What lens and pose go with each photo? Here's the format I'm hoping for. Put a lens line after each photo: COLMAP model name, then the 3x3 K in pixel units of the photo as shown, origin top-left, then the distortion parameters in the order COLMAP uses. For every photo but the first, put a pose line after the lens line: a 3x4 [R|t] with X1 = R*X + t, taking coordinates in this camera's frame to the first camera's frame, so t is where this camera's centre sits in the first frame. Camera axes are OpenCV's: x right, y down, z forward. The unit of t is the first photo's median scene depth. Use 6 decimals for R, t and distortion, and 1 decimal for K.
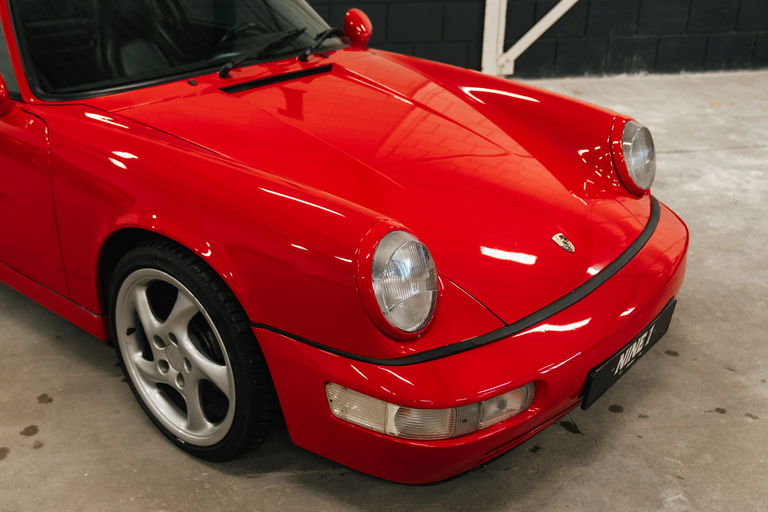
lens RADIAL K [[797.0, 0, 383.7], [0, 797.0, 255.1], [0, 0, 1]] dist [-0.001593, 0.000000]
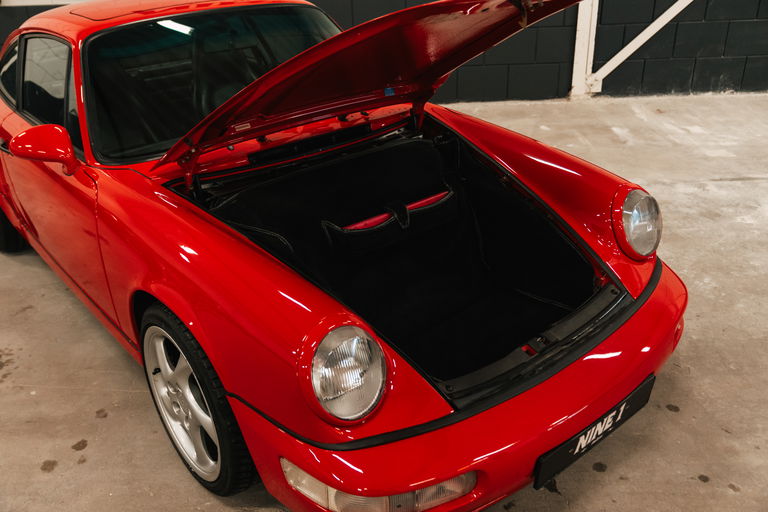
lens RADIAL K [[695.1, 0, 384.7], [0, 695.1, 256.3], [0, 0, 1]] dist [-0.007278, 0.006977]
pose [[0.987527, 0.045206, -0.150823, 0.137561], [-0.041431, 0.998747, 0.028083, -0.101371], [0.151904, -0.021483, 0.988162, 0.053547]]
